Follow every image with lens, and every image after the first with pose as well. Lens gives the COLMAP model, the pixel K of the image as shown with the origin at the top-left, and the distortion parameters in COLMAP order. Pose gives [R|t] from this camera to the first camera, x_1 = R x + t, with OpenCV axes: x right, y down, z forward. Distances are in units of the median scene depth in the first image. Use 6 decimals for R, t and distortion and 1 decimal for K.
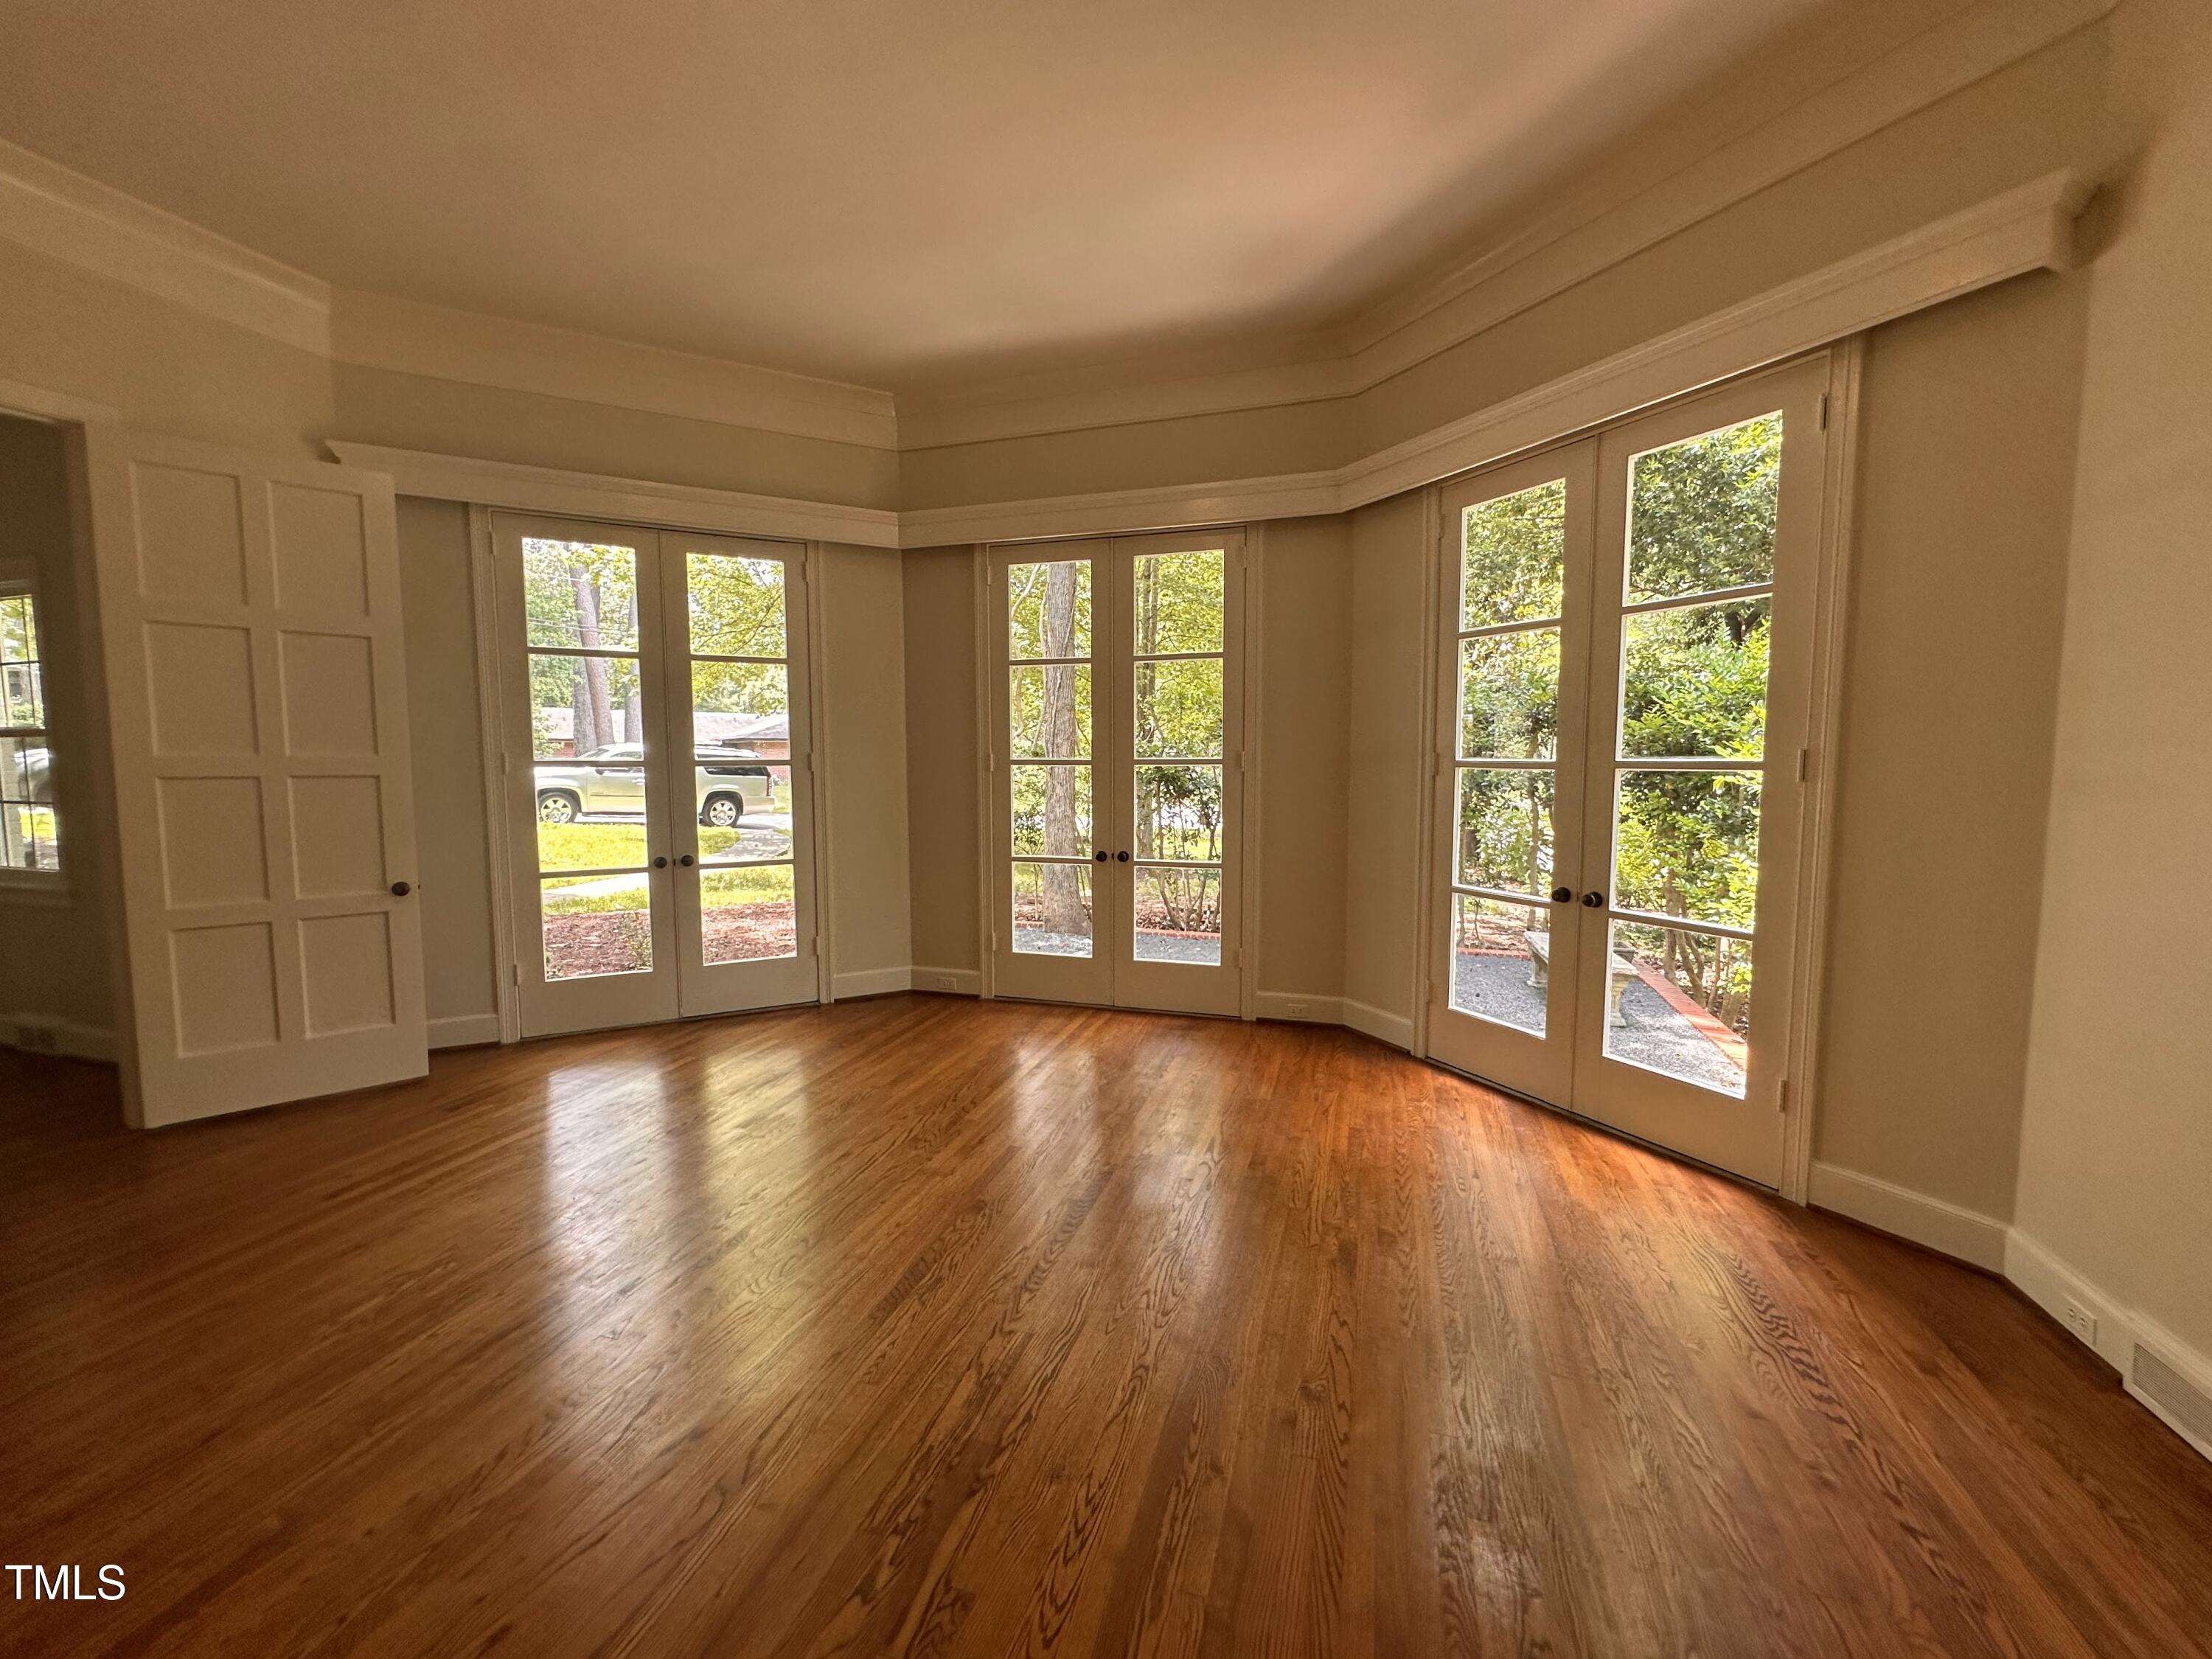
lens RADIAL K [[887.7, 0, 1106.0], [0, 887.7, 829.5], [0, 0, 1]] dist [-0.001320, -0.000065]
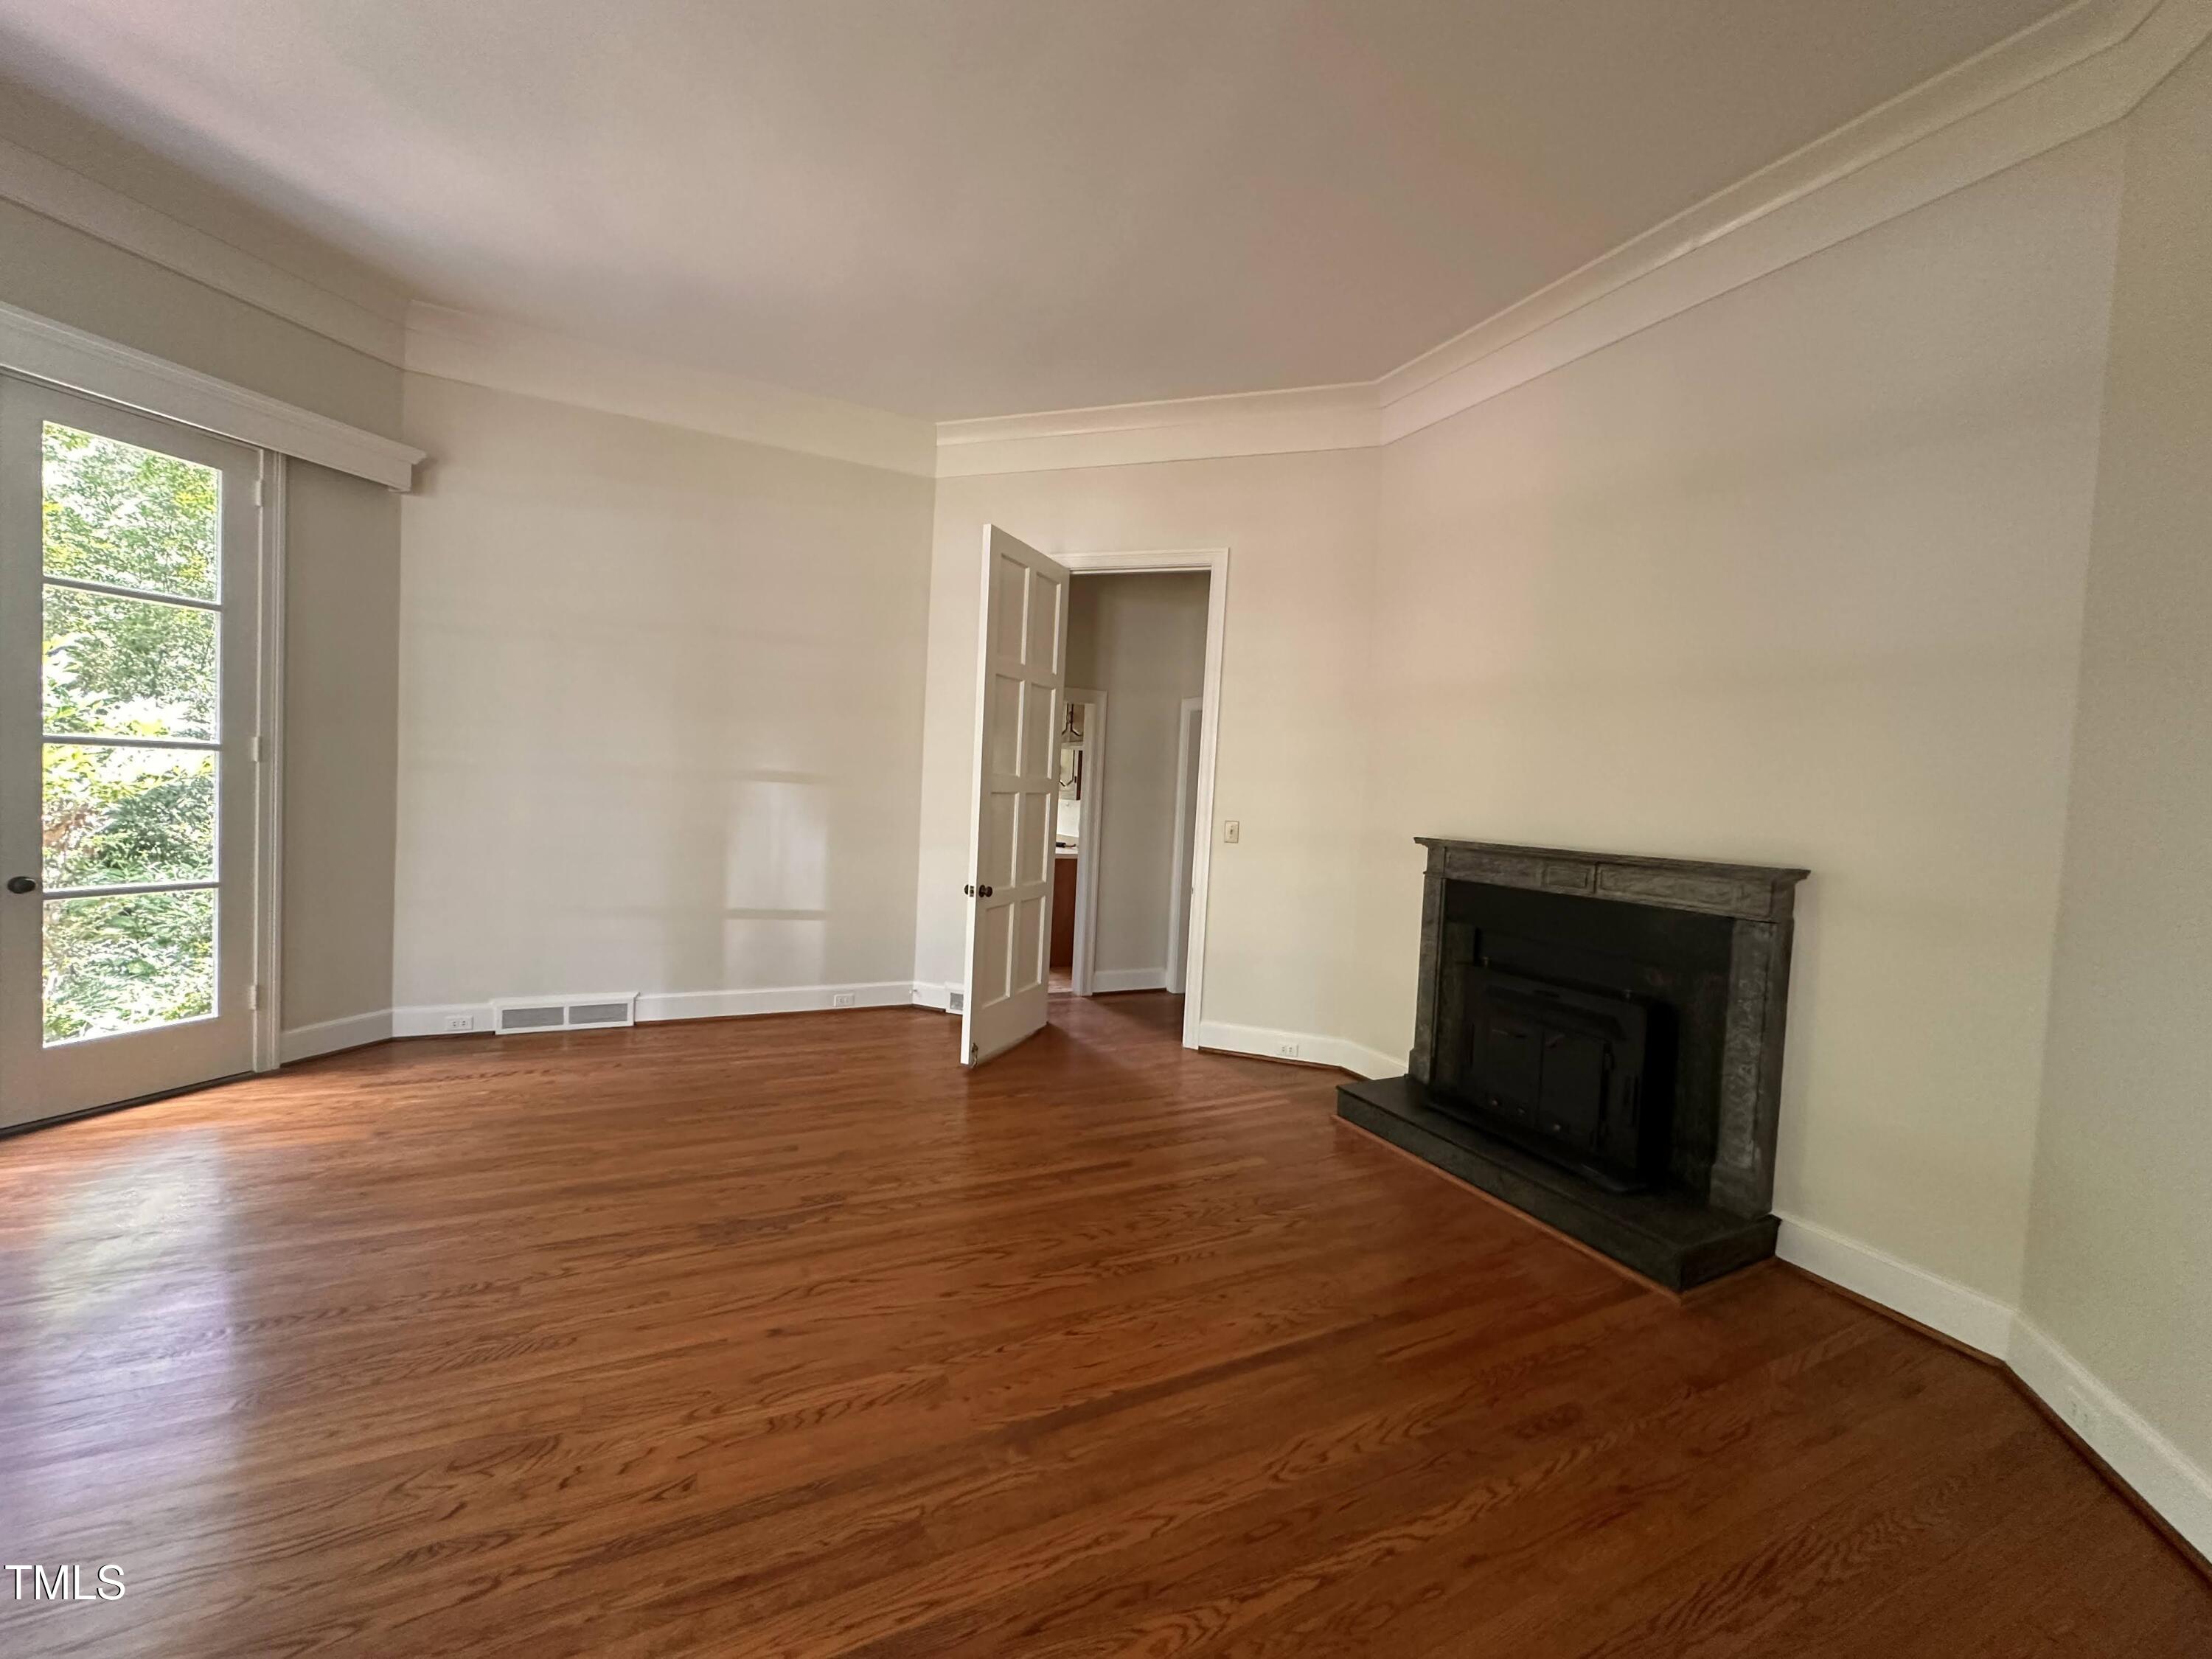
lens RADIAL K [[887.7, 0, 1106.0], [0, 887.7, 829.5], [0, 0, 1]] dist [-0.001320, -0.000065]
pose [[-0.686889, -0.065866, 0.723771, -1.086665], [0.010365, 0.994896, 0.100376, -0.070912], [-0.726688, 0.076449, -0.682700, 0.987294]]
